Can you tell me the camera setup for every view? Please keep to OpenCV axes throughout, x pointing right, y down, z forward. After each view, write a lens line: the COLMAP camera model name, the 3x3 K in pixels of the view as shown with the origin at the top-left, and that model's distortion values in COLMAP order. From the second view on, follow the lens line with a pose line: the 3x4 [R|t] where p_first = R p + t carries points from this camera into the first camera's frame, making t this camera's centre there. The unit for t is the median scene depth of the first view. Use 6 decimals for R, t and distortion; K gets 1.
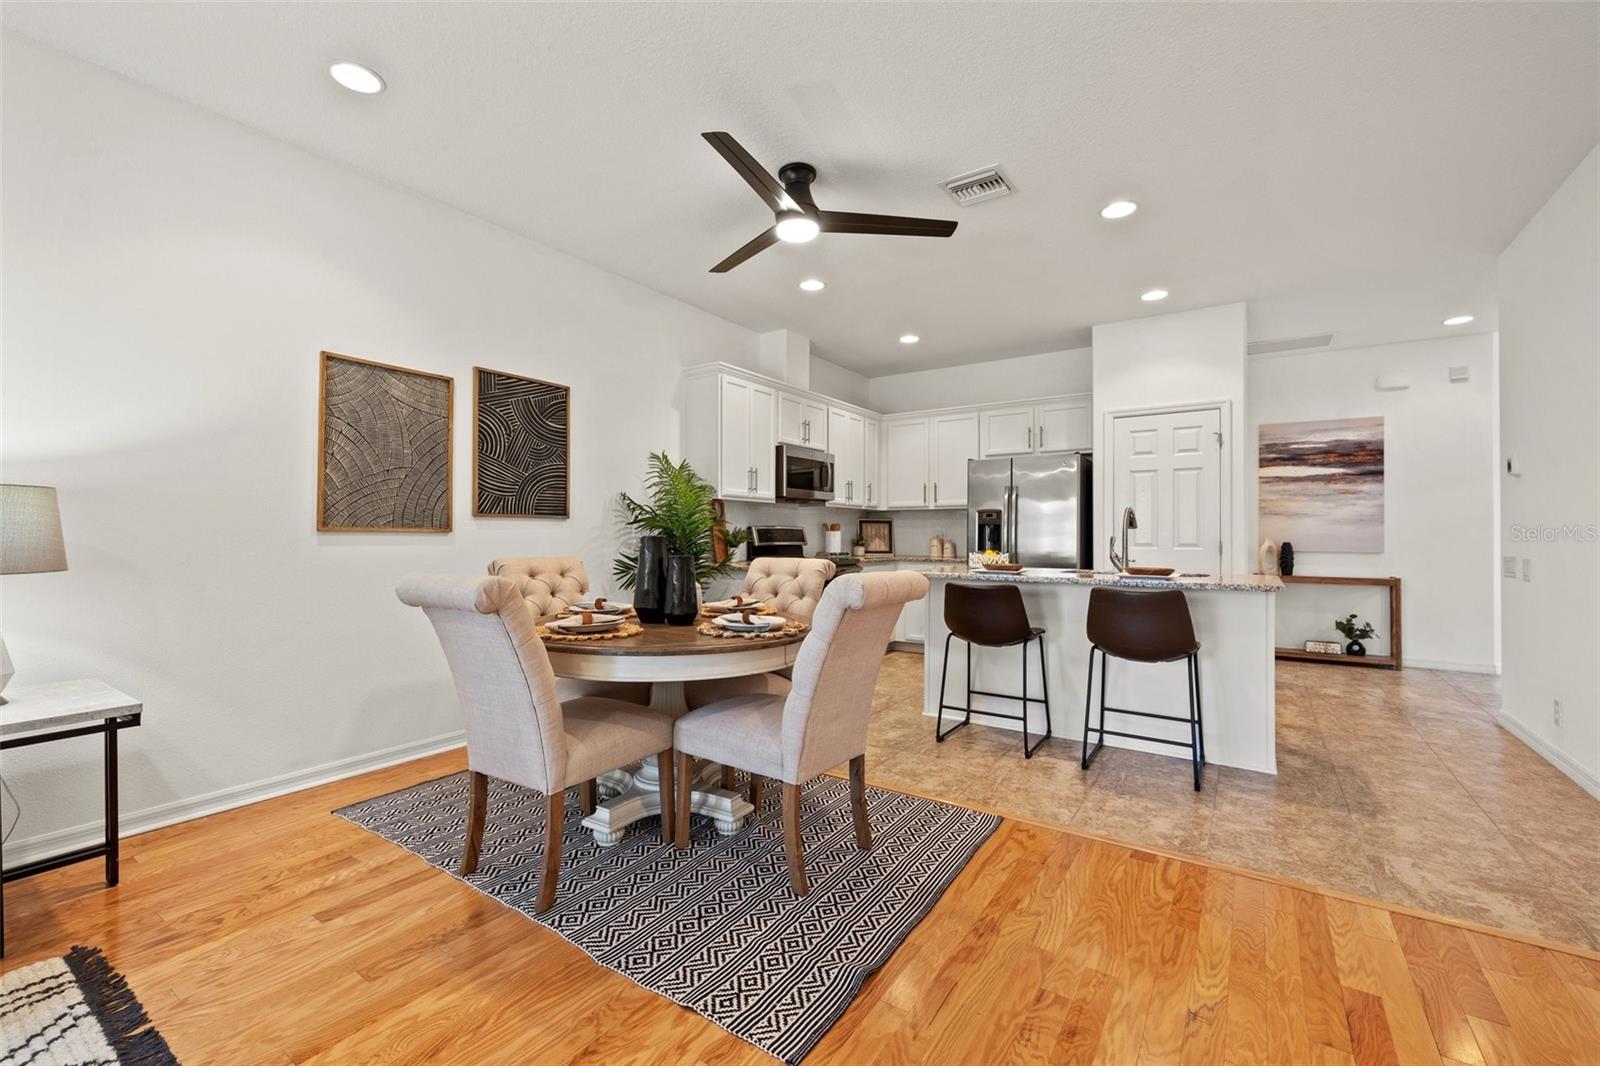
lens RADIAL K [[674.4, 0, 788.5], [0, 674.4, 527.2], [0, 0, 1]] dist [-0.002163, 0.001023]
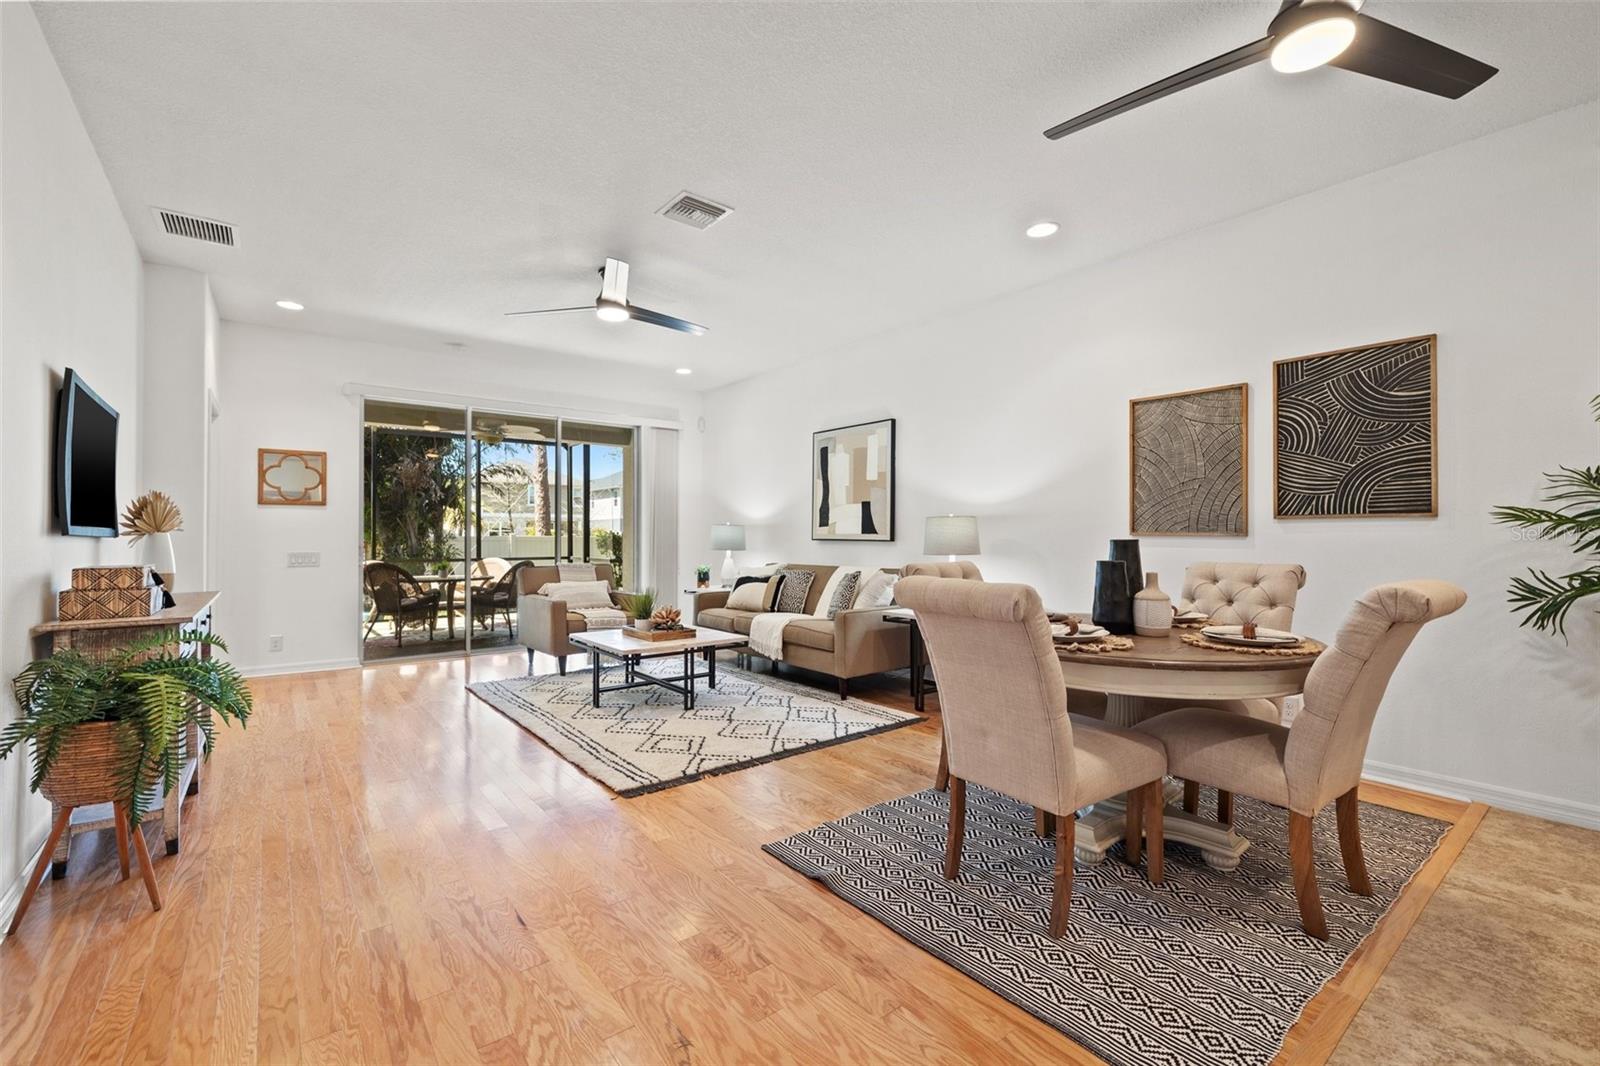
lens RADIAL K [[674.4, 0, 790.0], [0, 674.4, 530.0], [0, 0, 1]] dist [-0.002163, 0.001023]
pose [[-0.301104, -0.010340, -0.953535, 0.466220], [0.009831, 0.999854, -0.013947, 0.003946], [0.953541, -0.013573, -0.300959, 0.455377]]
